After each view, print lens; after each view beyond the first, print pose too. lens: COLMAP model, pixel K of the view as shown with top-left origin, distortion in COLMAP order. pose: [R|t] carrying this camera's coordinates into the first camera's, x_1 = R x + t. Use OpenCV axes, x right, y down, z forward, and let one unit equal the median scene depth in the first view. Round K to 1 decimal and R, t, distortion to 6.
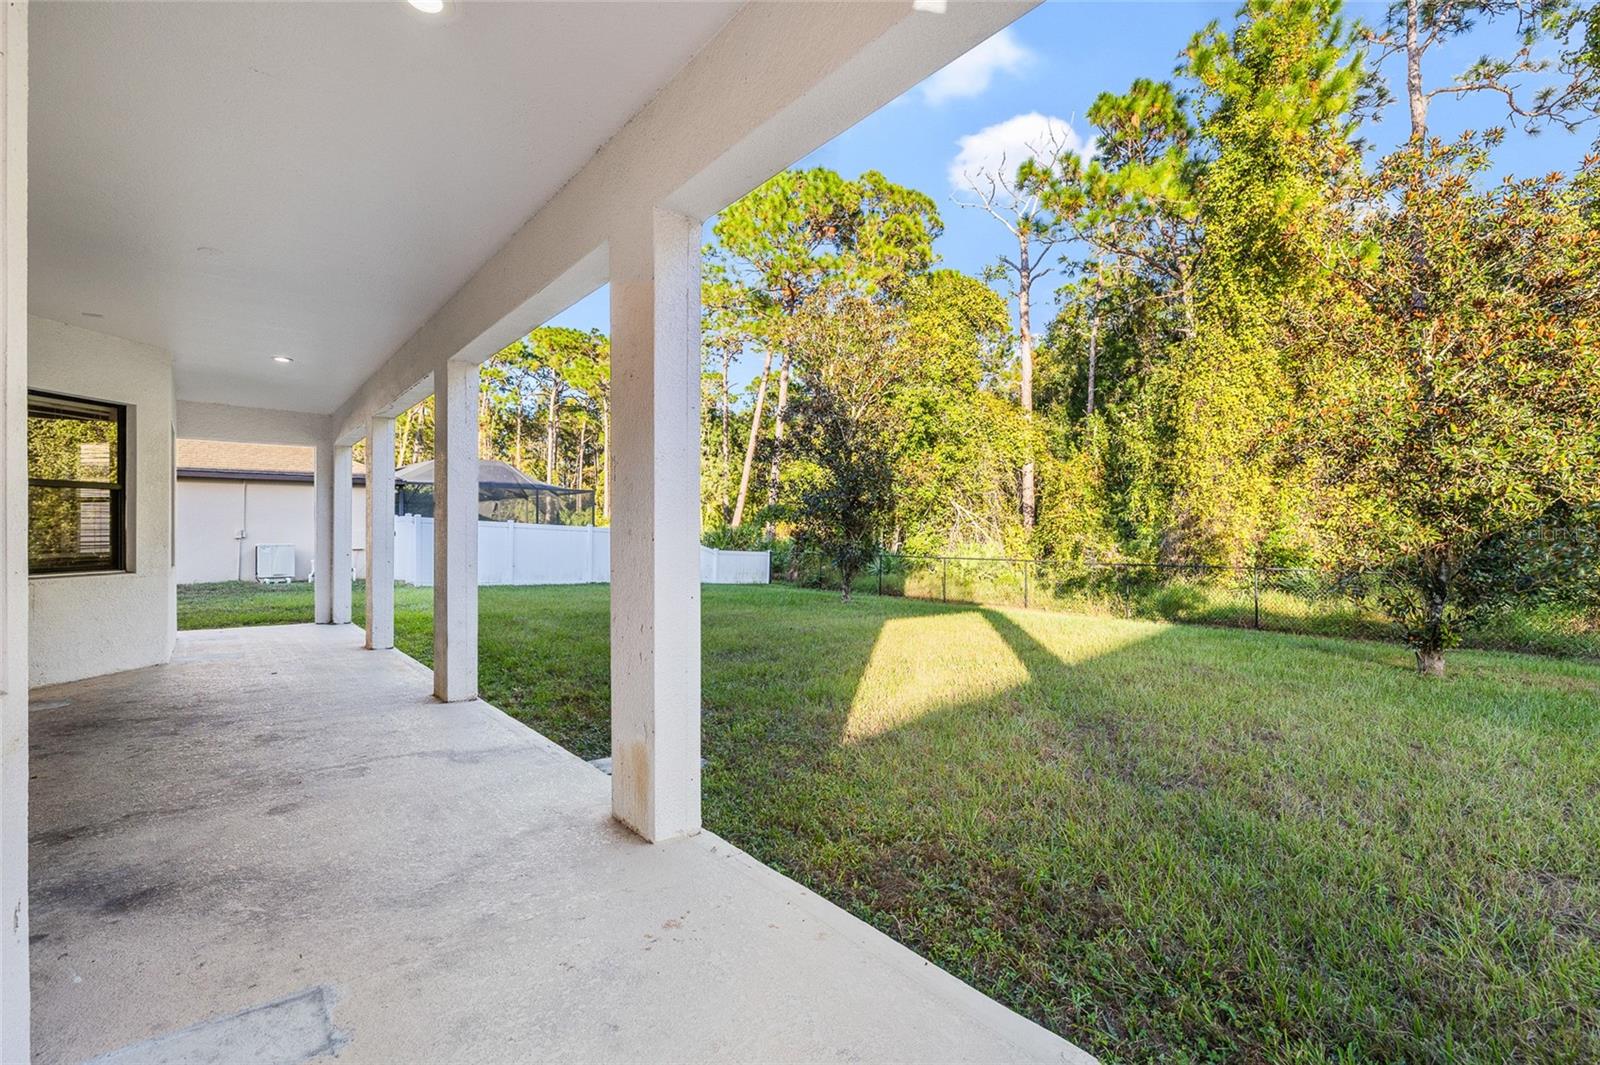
lens RADIAL K [[725.4, 0, 785.1], [0, 725.4, 520.8], [0, 0, 1]] dist [-0.006120, 0.001675]
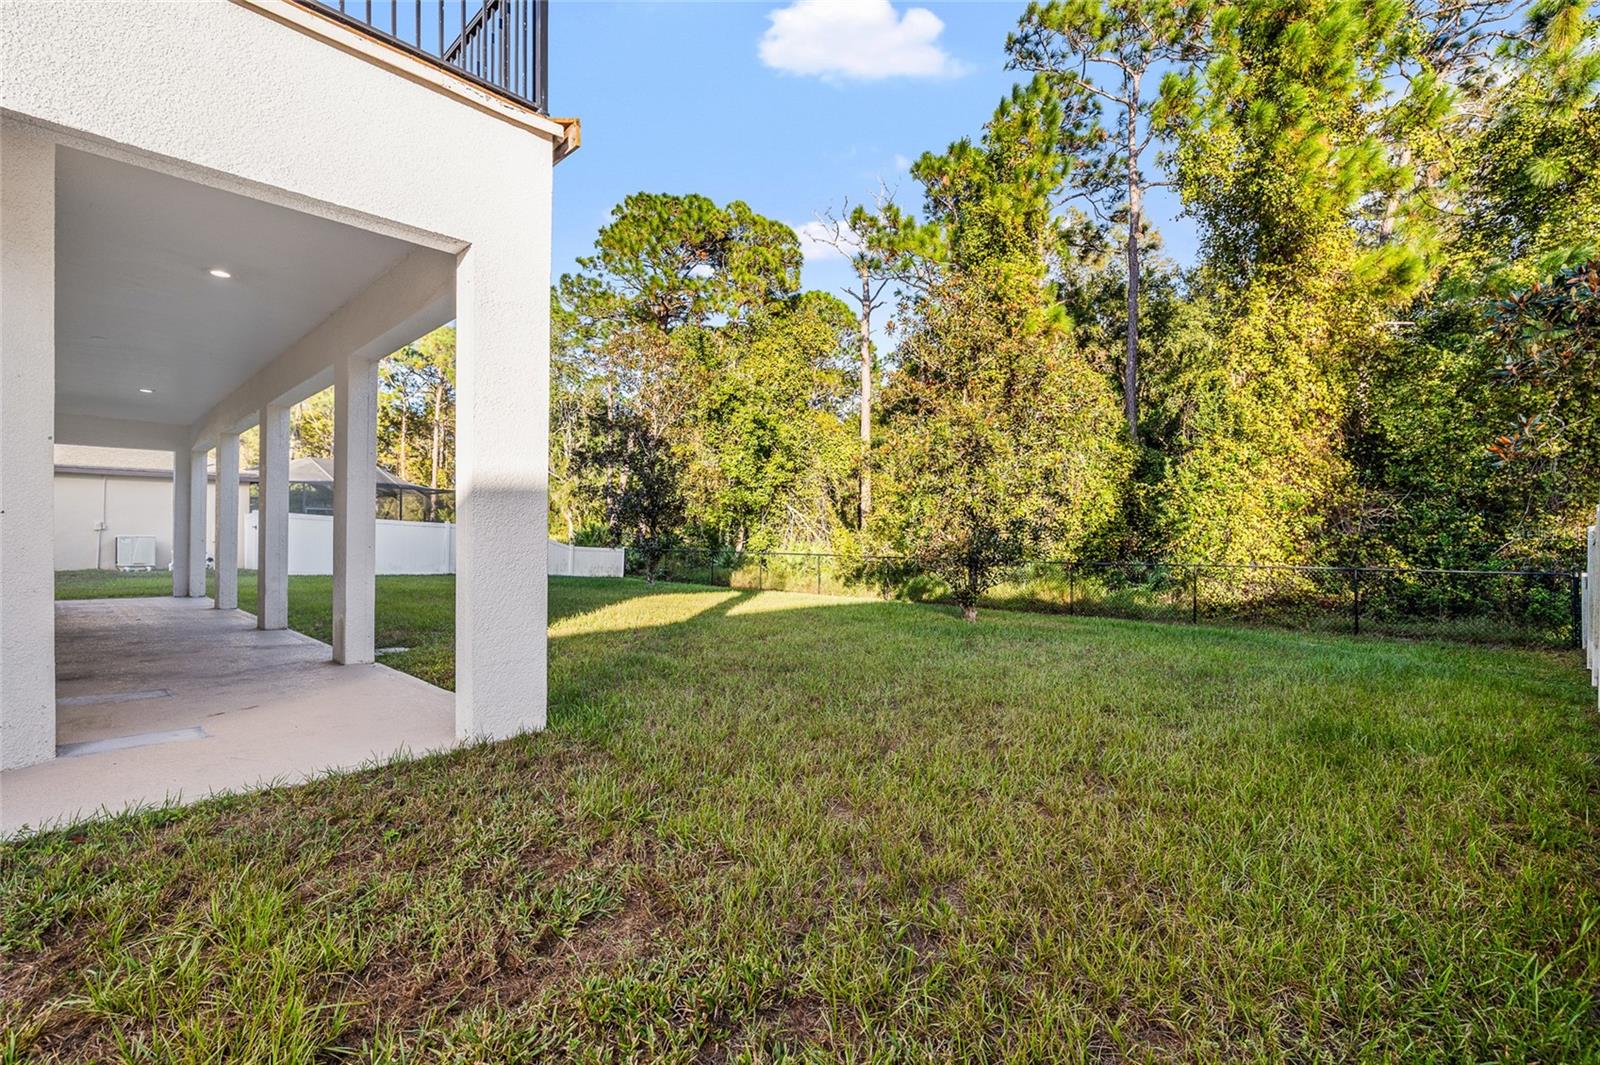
lens RADIAL K [[725.4, 0, 788.1], [0, 725.4, 534.8], [0, 0, 1]] dist [-0.006120, 0.001675]
pose [[0.992344, 0.008935, 0.123179, 0.092695], [-0.010743, 0.999844, 0.014029, 0.003296], [-0.123034, -0.015245, 0.992285, -0.136325]]
